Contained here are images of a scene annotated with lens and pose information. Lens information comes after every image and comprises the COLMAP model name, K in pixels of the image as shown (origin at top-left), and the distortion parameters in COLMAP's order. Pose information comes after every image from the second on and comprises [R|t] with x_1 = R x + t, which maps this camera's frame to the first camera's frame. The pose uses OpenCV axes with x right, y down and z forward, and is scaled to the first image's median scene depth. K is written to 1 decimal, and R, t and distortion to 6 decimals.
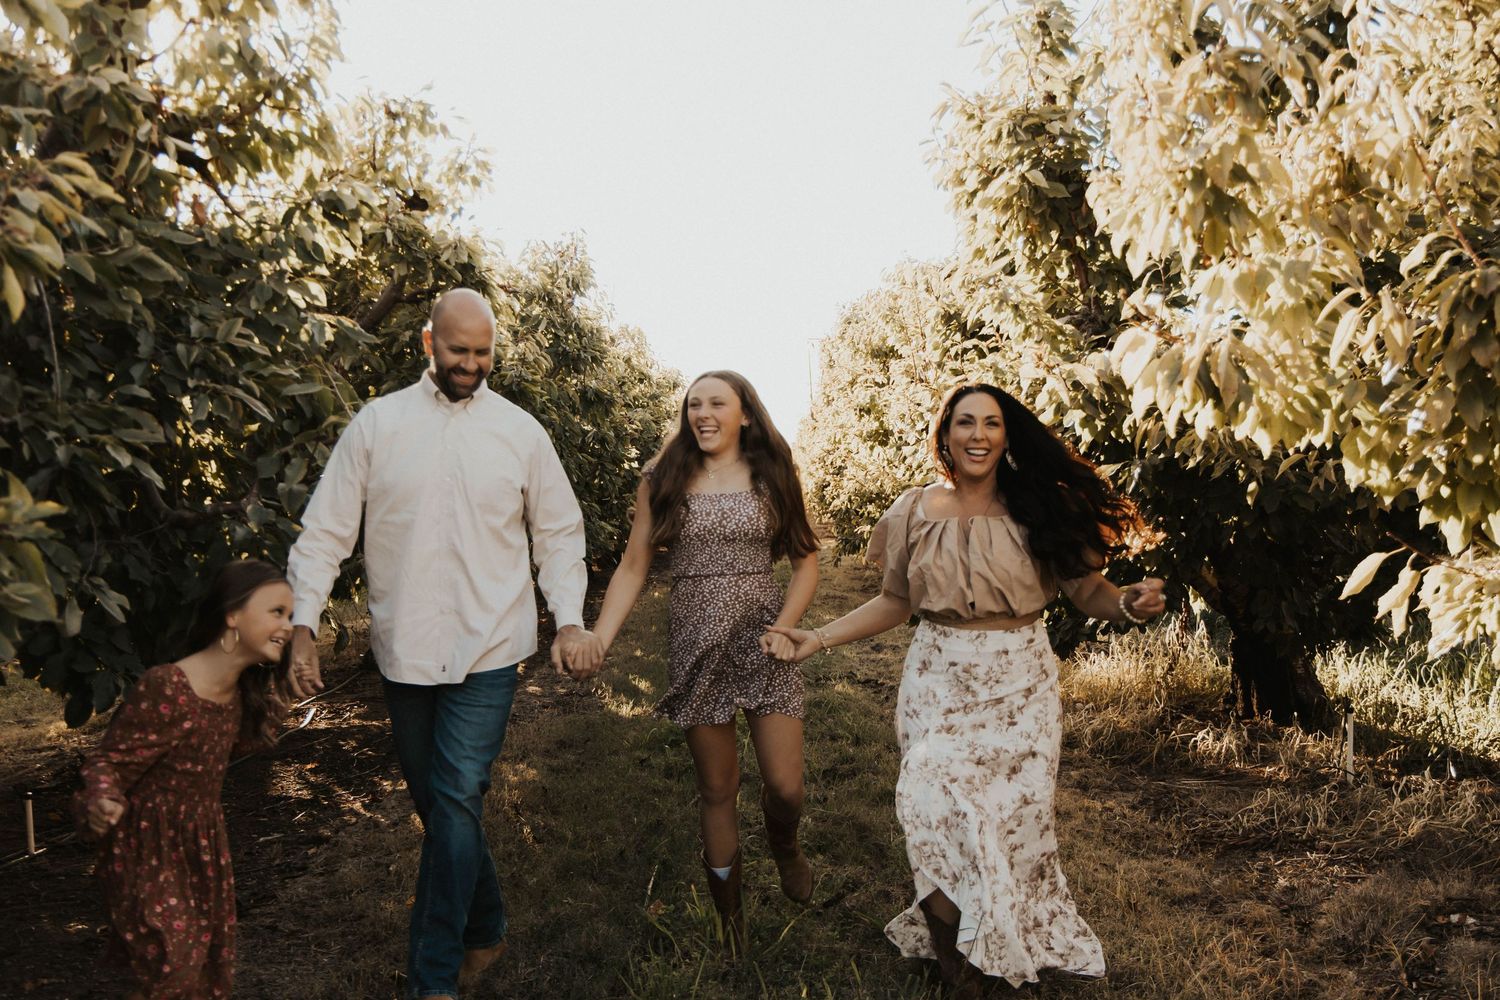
lens RADIAL K [[1514.2, 0, 751.9], [0, 1514.2, 501.6], [0, 0, 1]] dist [0.004432, 0.000000]
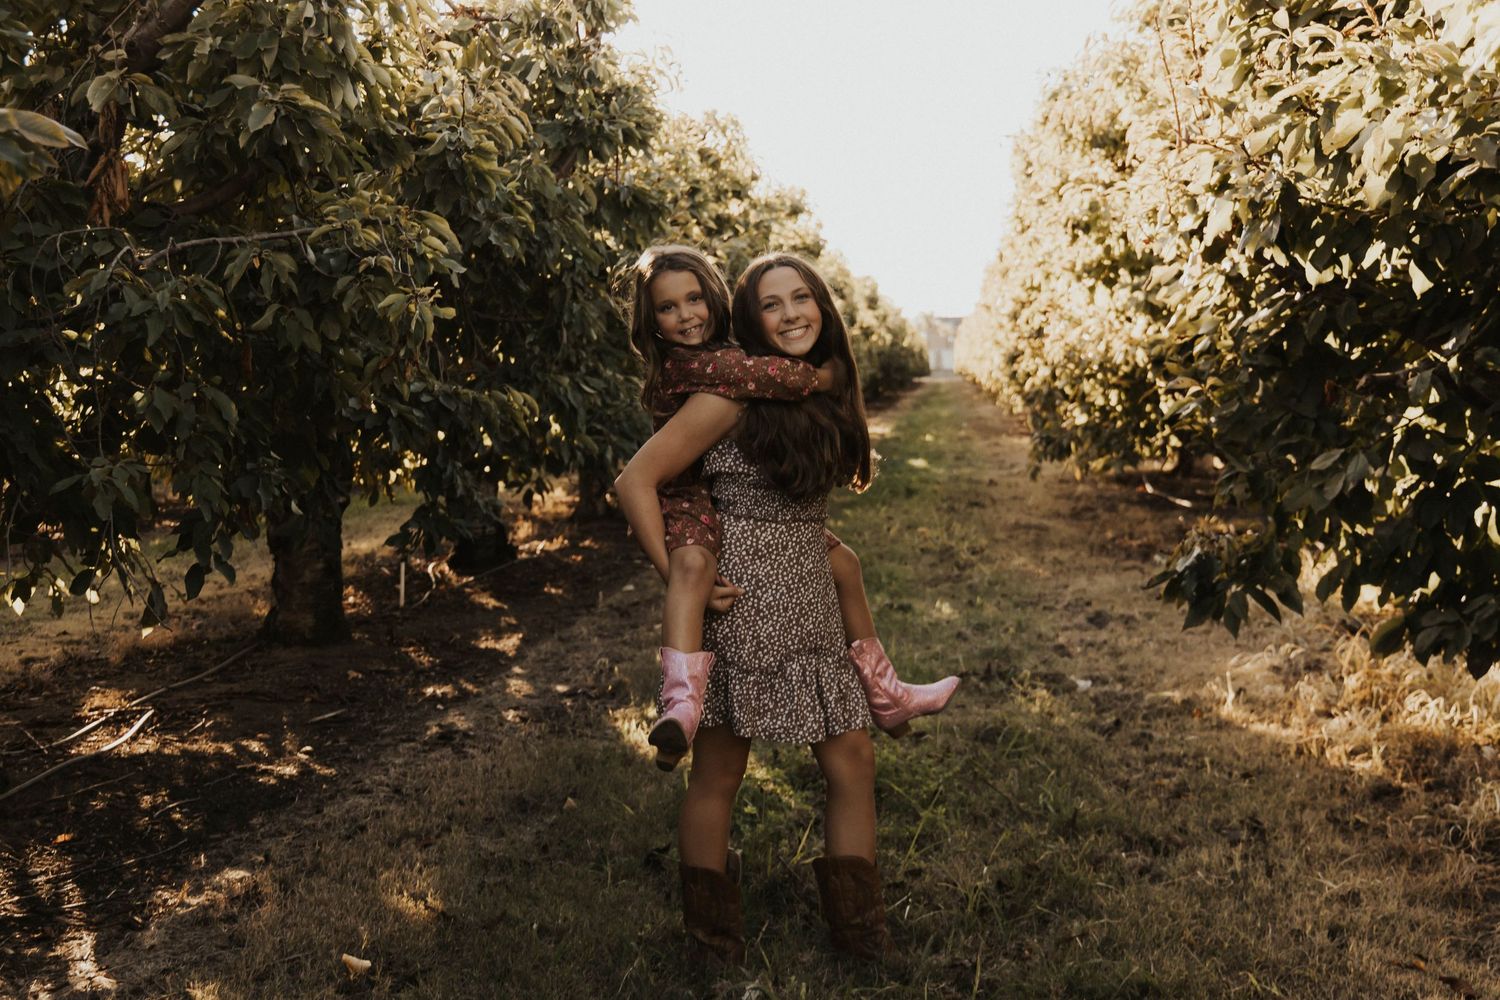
lens RADIAL K [[1829.4, 0, 746.2], [0, 1829.4, 497.6], [0, 0, 1]] dist [0.023224, 0.000000]
pose [[0.994774, 0.007276, -0.101844, 0.016208], [-0.001445, 0.998361, 0.057211, 0.007055], [0.102093, -0.056765, 0.993154, 0.243768]]
